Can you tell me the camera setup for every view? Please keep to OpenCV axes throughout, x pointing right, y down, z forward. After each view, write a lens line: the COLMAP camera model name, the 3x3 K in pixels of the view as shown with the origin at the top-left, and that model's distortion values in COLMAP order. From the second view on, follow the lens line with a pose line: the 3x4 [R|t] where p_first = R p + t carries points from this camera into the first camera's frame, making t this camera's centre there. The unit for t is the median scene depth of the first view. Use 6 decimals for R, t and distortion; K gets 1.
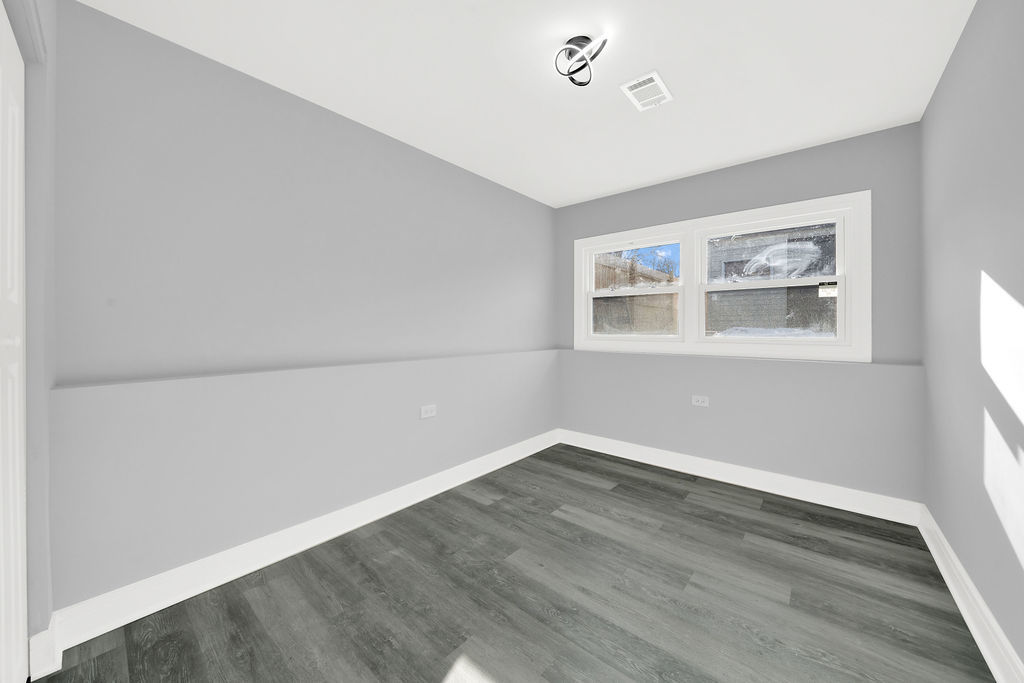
lens RADIAL K [[365.8, 0, 514.0], [0, 365.8, 335.1], [0, 0, 1]] dist [-0.017131, 0.000584]
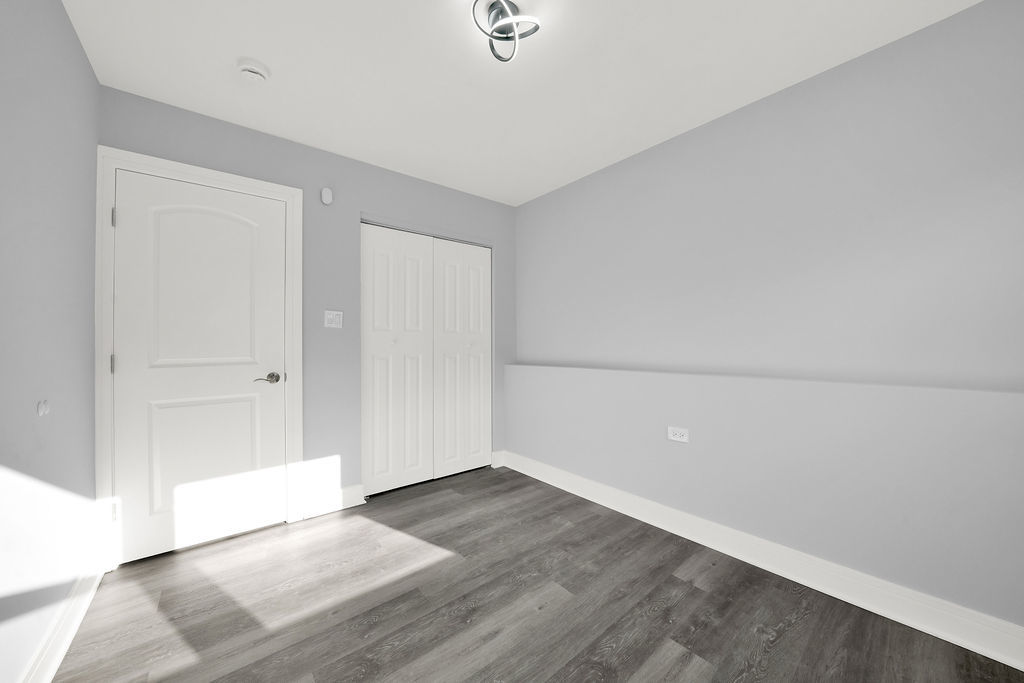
lens RADIAL K [[365.8, 0, 521.1], [0, 365.8, 341.2], [0, 0, 1]] dist [-0.017131, 0.000584]
pose [[-0.153337, 0.002955, -0.988170, 0.883773], [0.001672, 0.999995, 0.002731, -0.016960], [0.988173, -0.001234, -0.153341, 1.010392]]
